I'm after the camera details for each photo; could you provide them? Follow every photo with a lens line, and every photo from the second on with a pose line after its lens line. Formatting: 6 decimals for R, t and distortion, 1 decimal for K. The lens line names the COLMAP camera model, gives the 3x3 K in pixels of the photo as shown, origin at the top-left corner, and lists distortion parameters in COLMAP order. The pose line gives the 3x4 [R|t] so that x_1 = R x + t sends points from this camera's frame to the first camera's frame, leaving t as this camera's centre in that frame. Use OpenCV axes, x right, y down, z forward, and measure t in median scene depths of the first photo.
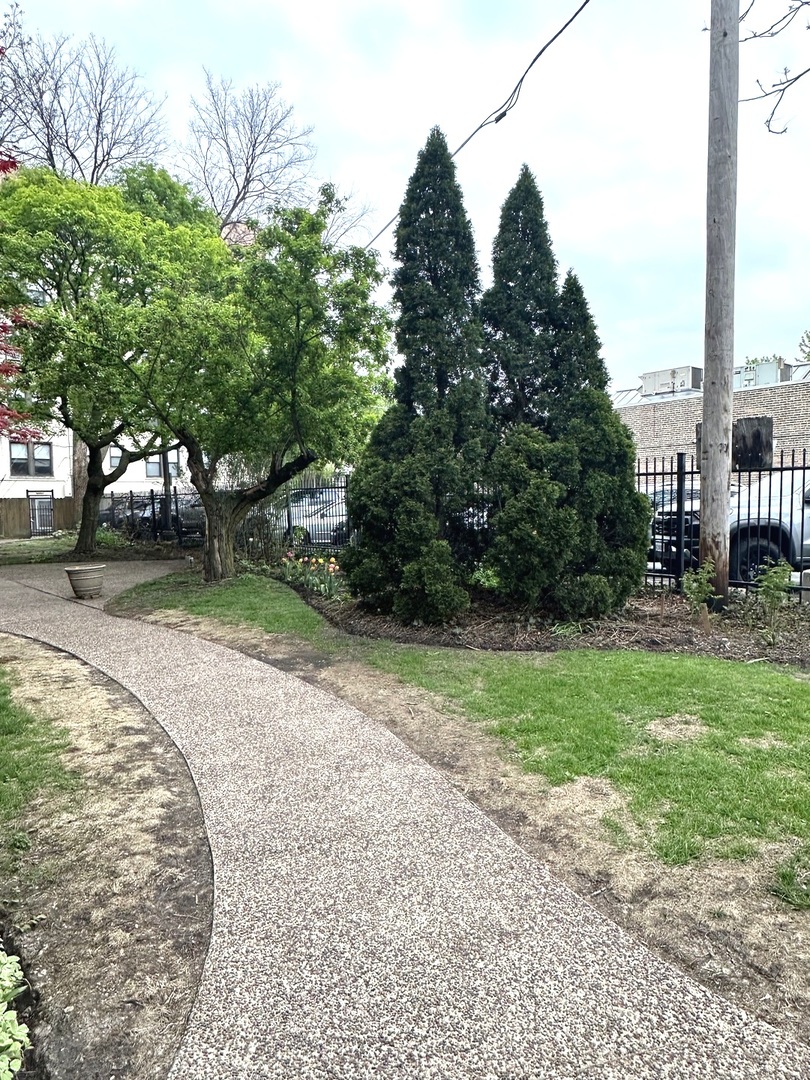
lens RADIAL K [[697.7, 0, 406.0], [0, 697.7, 538.7], [0, 0, 1]] dist [0.000848, -0.000057]
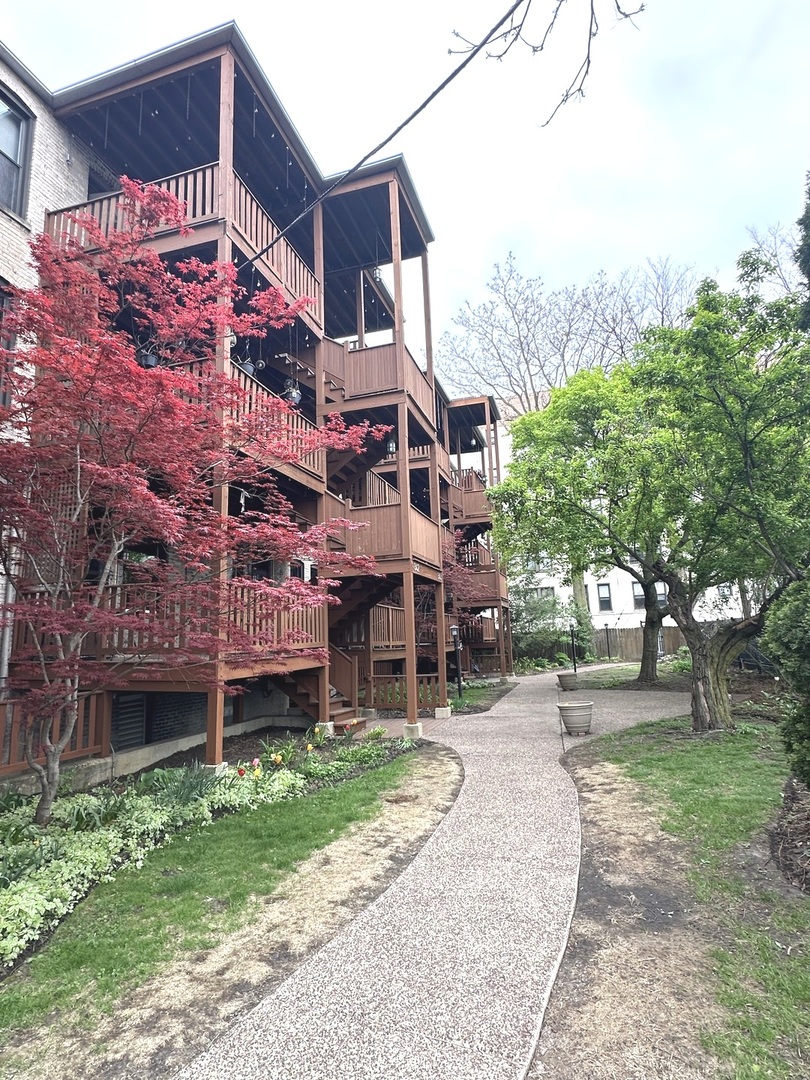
lens RADIAL K [[561.2, 0, 405.3], [0, 561.2, 542.9], [0, 0, 1]] dist [-0.003307, 0.000129]
pose [[0.554264, -0.153174, -0.818125, 0.133128], [-0.010534, 0.981551, -0.190908, -0.033997], [0.832274, 0.114432, 0.542425, 0.300412]]
